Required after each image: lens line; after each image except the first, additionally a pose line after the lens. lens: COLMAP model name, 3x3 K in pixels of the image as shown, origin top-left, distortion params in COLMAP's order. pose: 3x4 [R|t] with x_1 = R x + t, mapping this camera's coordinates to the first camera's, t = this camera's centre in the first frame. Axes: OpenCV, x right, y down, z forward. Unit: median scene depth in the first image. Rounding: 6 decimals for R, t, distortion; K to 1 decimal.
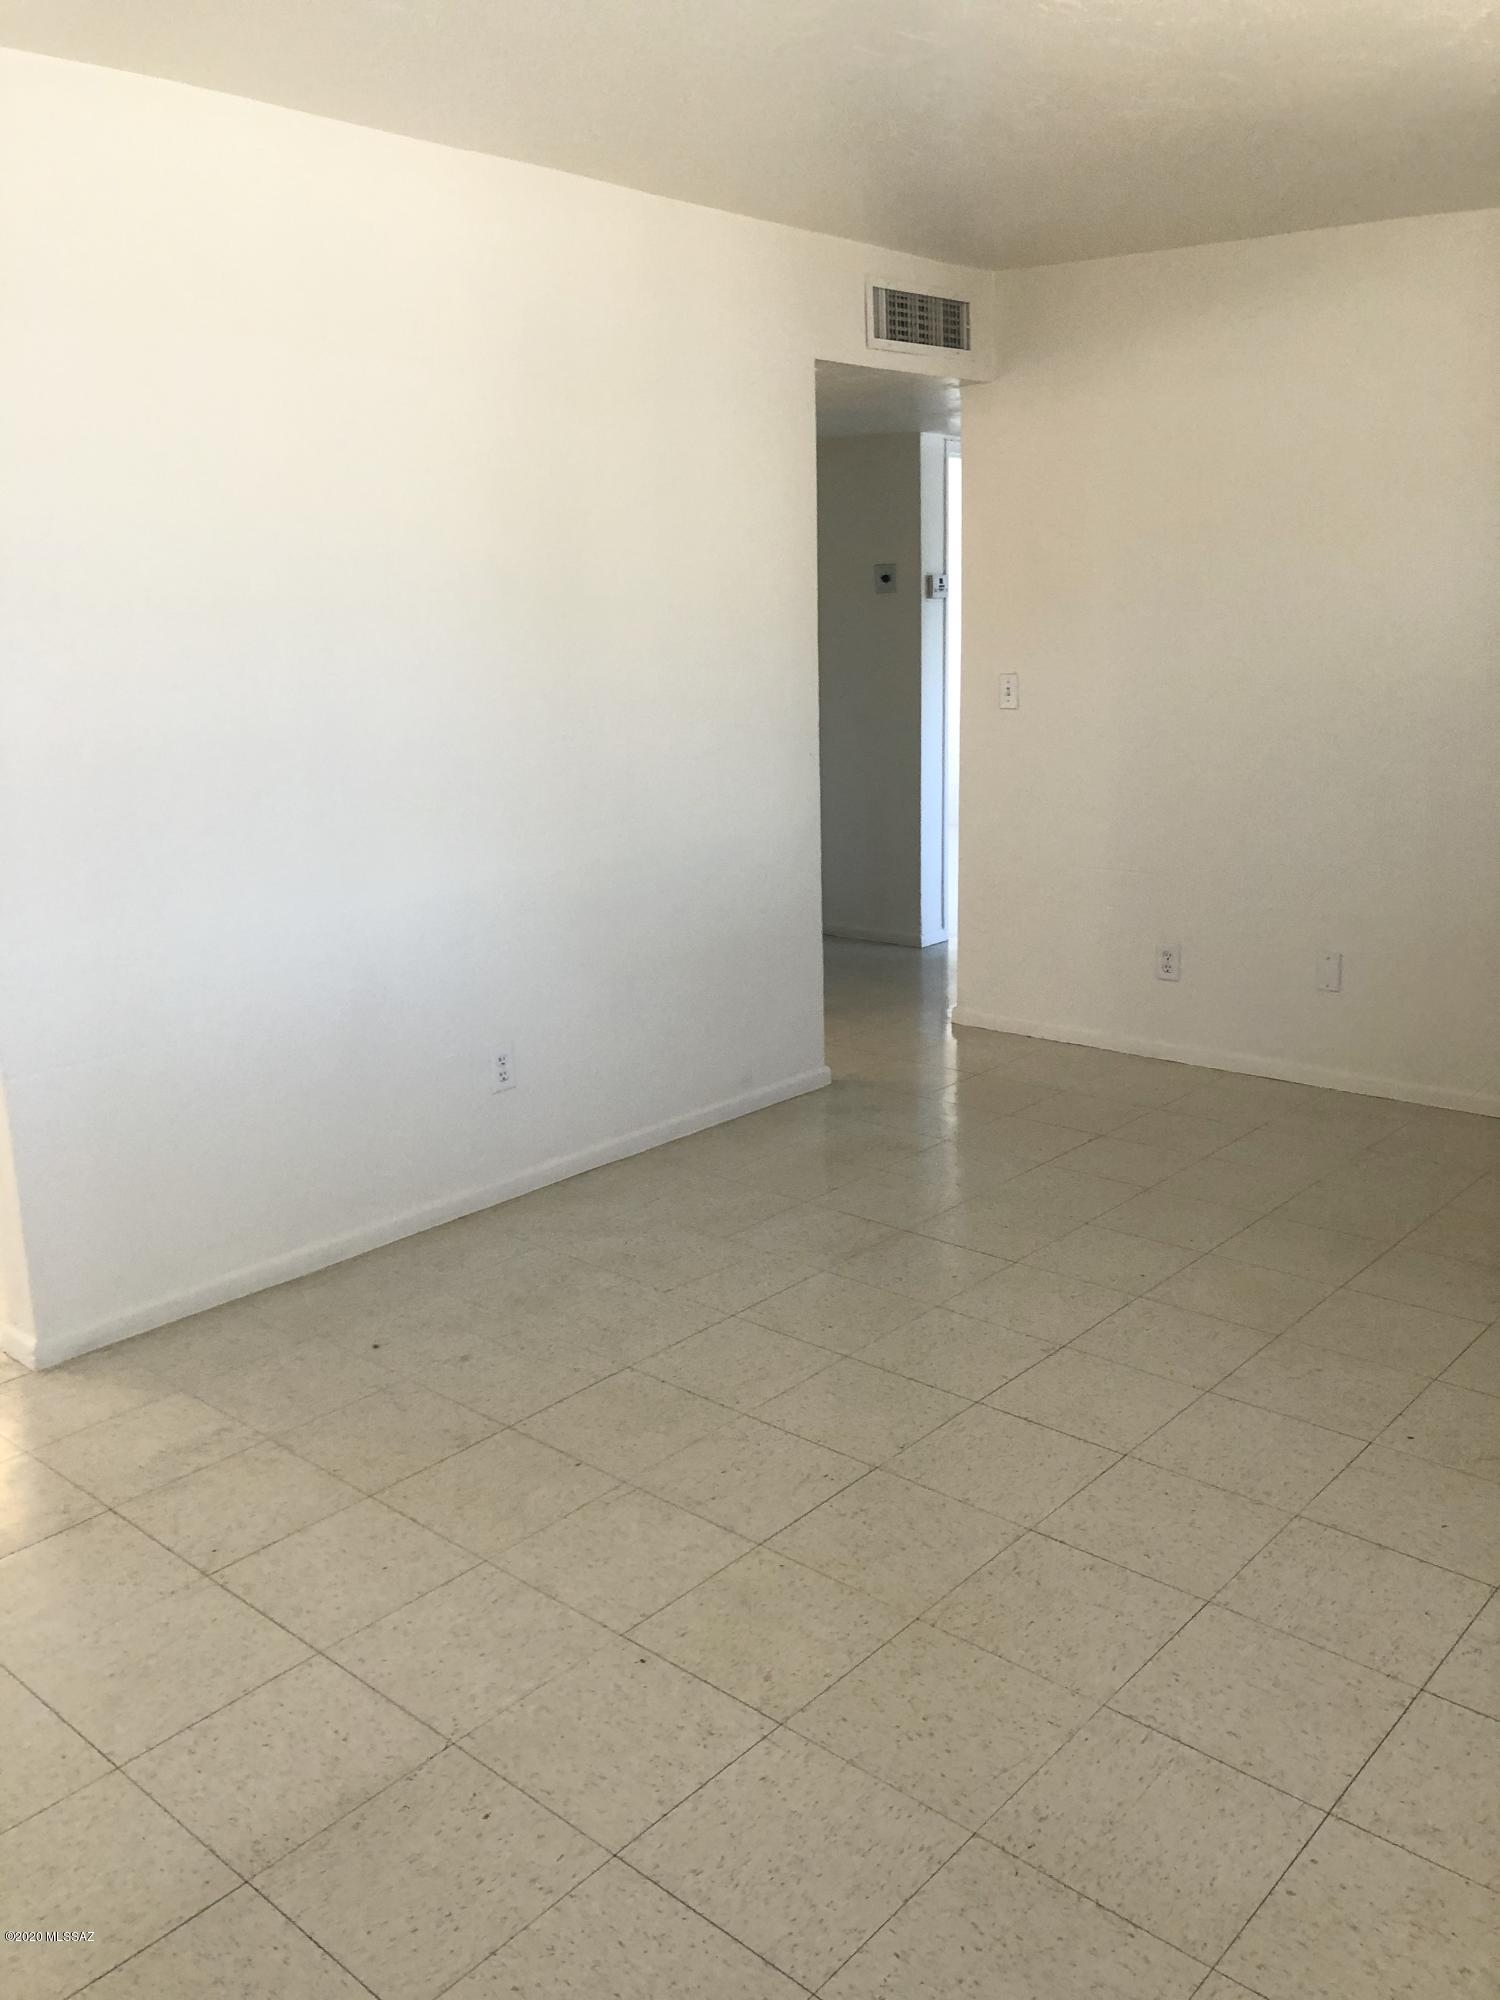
lens RADIAL K [[1646.7, 0, 750.0], [0, 1646.7, 1000.0], [0, 0, 1]] dist [0.002912, -0.000435]
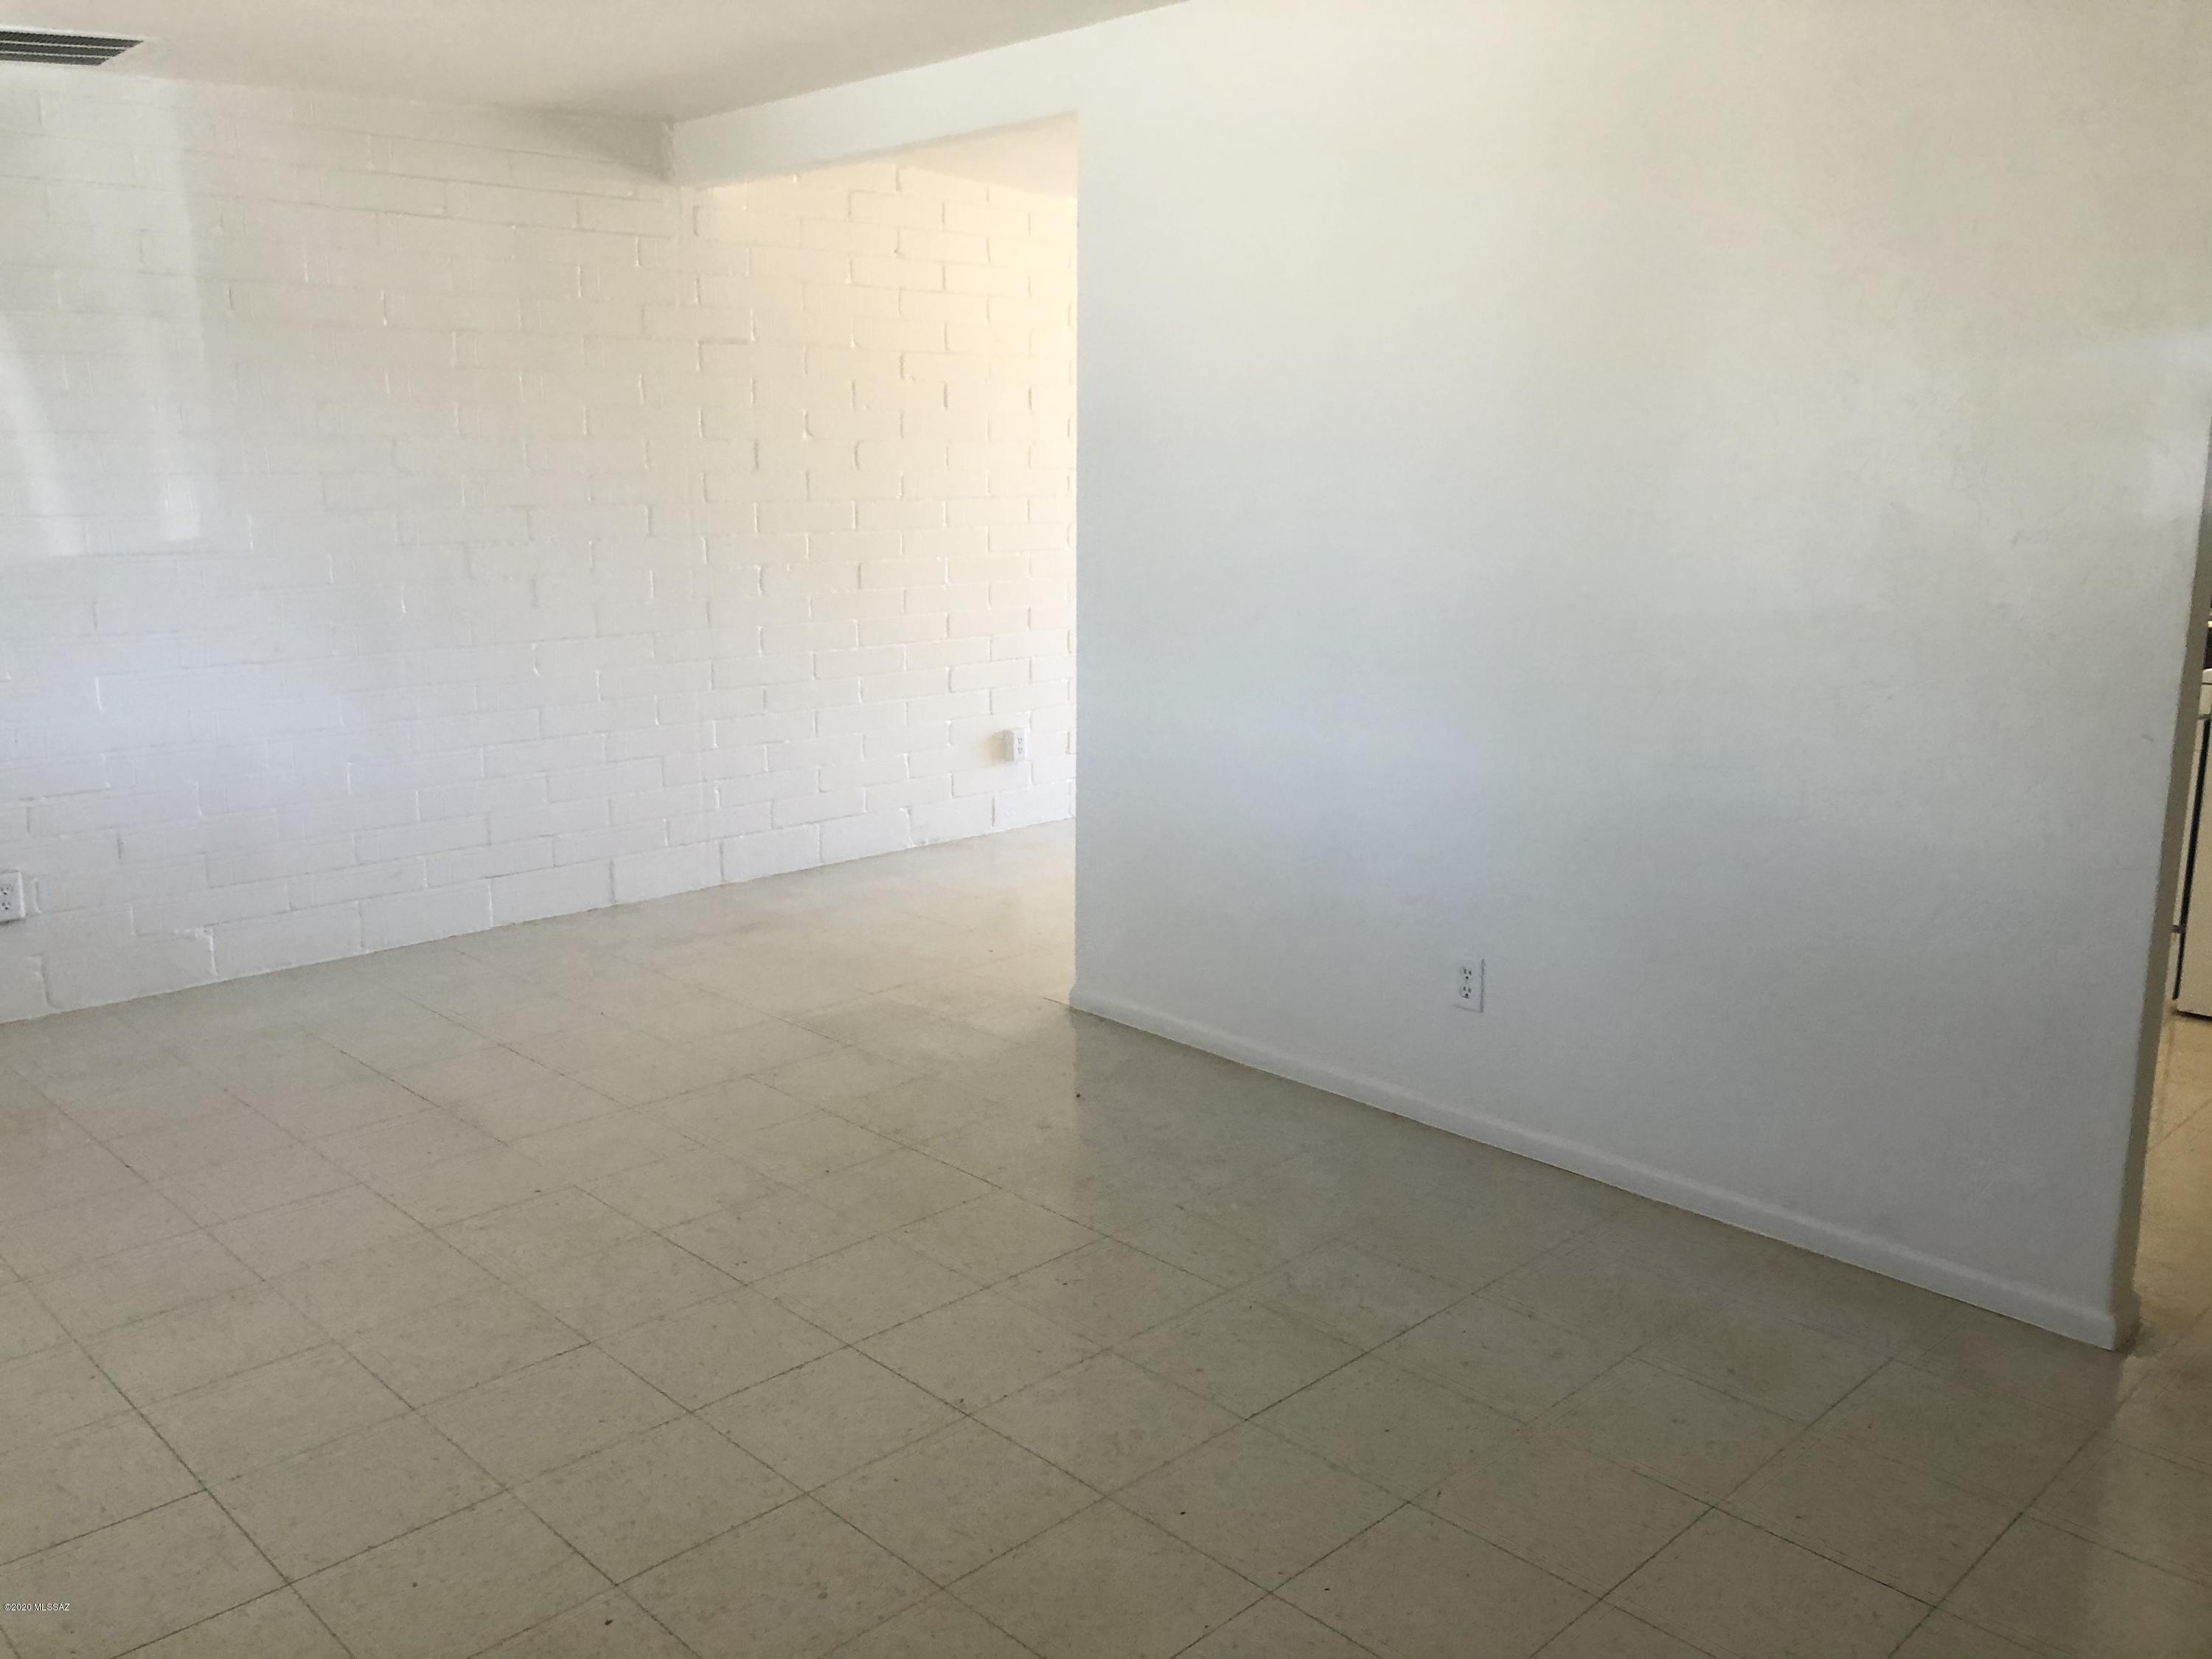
lens RADIAL K [[1821.3, 0, 1106.0], [0, 1821.3, 829.5], [0, 0, 1]] dist [0.002912, -0.000435]
pose [[-0.064010, 0.240584, -0.968515, 0.959730], [-0.239875, 0.938343, 0.248943, -0.284250], [0.968691, 0.248258, -0.002353, 0.994180]]
